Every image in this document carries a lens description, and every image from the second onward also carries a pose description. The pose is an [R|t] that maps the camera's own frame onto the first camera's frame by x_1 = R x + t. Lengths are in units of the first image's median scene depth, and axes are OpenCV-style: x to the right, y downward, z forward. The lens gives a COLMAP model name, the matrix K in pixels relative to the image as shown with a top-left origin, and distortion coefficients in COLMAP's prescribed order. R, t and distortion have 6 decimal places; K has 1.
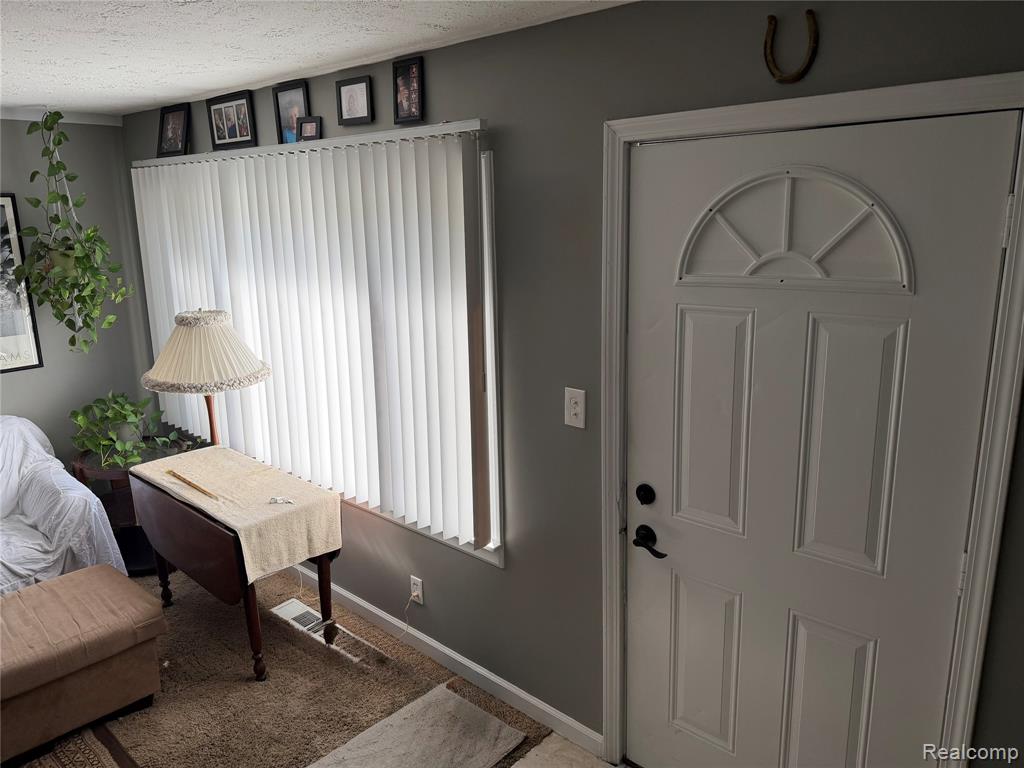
lens RADIAL K [[728.0, 0, 512.0], [0, 728.0, 384.0], [0, 0, 1]] dist [0.002169, 0.003294]
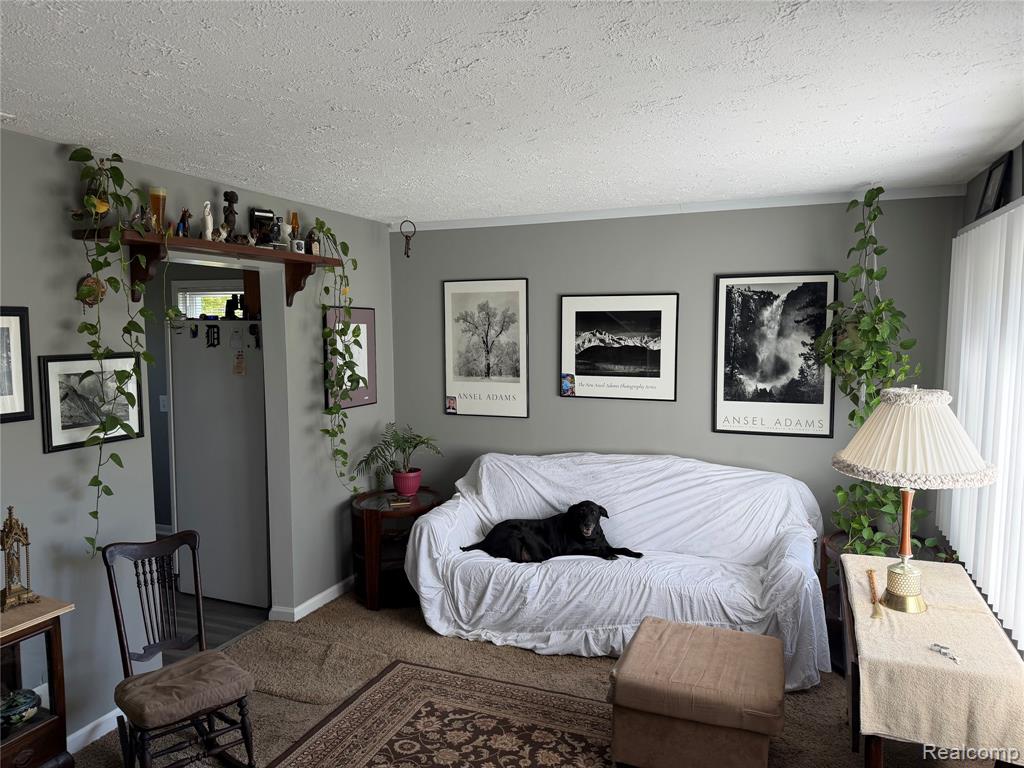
lens RADIAL K [[728.0, 0, 512.0], [0, 728.0, 384.0], [0, 0, 1]] dist [0.002169, 0.003294]
pose [[0.349046, 0.090275, -0.932747, 0.166311], [-0.219556, 0.975523, 0.012254, -0.013531], [0.911023, 0.200513, 0.360323, 0.253761]]
